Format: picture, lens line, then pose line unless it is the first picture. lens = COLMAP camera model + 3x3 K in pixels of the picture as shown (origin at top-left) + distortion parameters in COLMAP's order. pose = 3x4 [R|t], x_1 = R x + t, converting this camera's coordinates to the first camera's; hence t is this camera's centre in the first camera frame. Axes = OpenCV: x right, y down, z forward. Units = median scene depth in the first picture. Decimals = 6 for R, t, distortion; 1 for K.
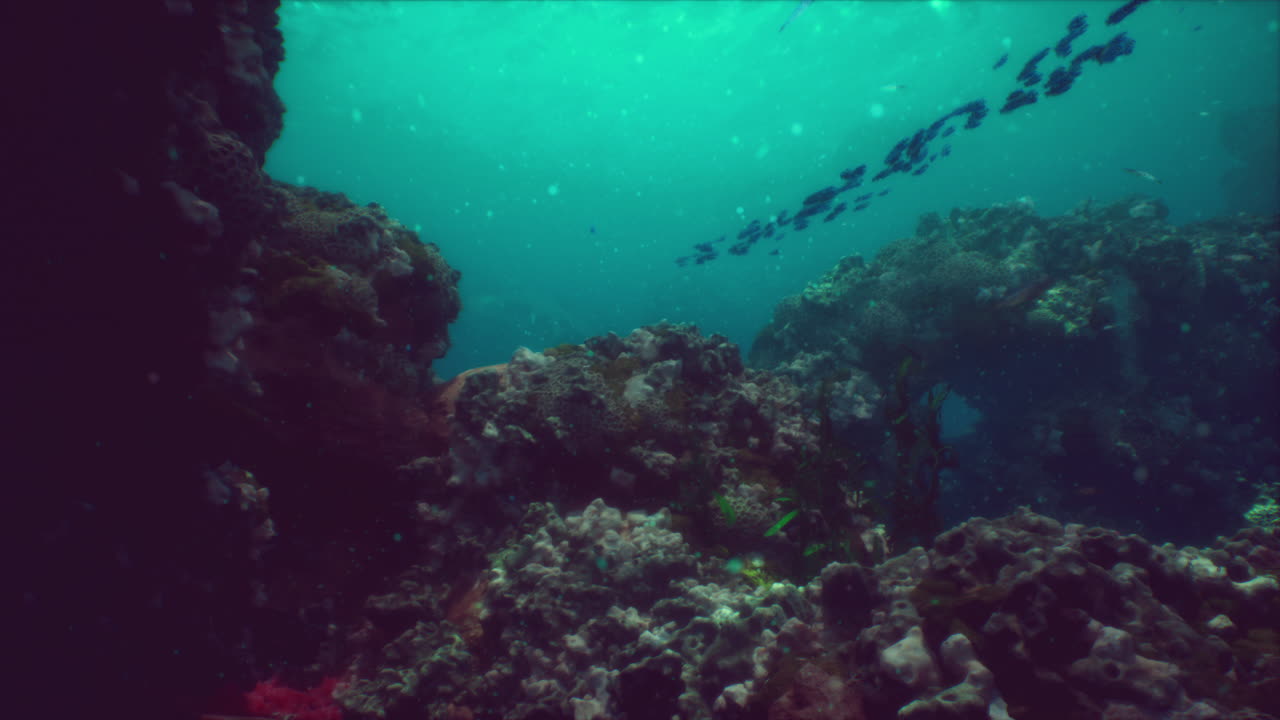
lens RADIAL K [[747.6, 0, 640.0], [0, 747.6, 360.0], [0, 0, 1]] dist [-0.005376, -0.003633]
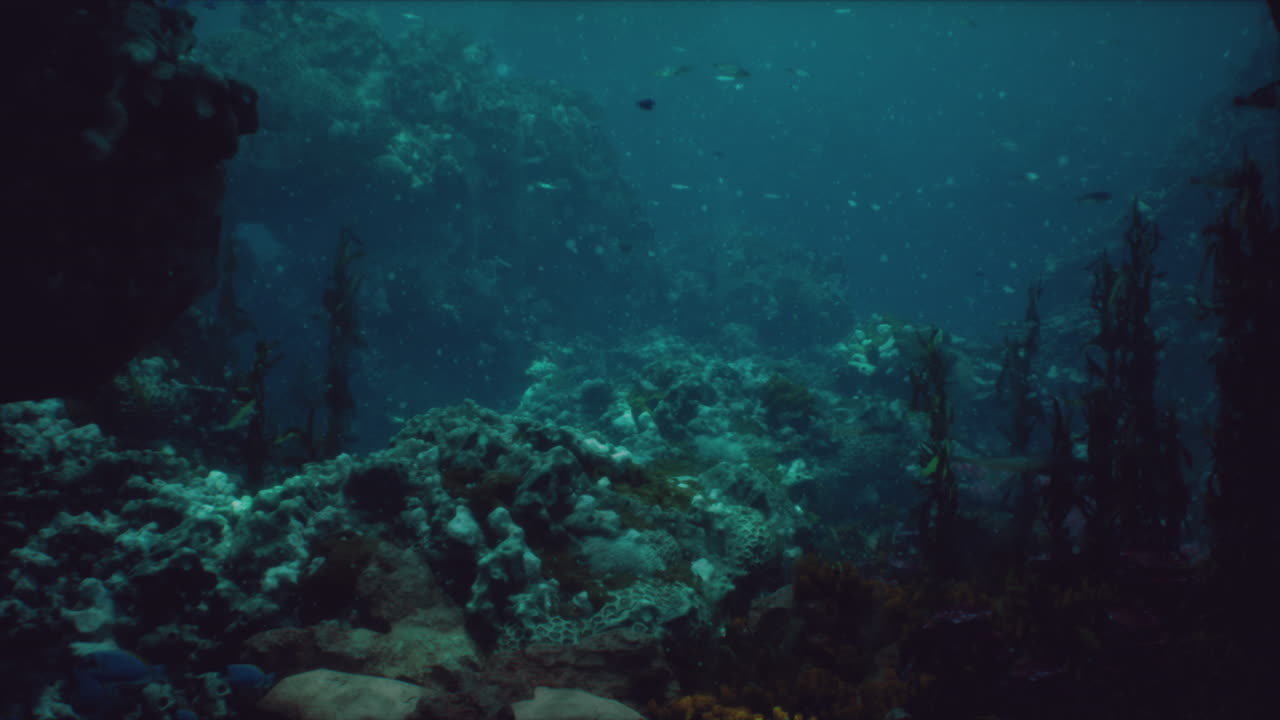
lens RADIAL K [[878.3, 0, 640.0], [0, 878.3, 360.0], [0, 0, 1]] dist [-0.042100, -0.001538]
pose [[0.690861, 0.010399, 0.722912, -0.335859], [-0.152433, 0.979515, 0.131585, -0.100967], [-0.706735, -0.201103, 0.678294, -0.168355]]
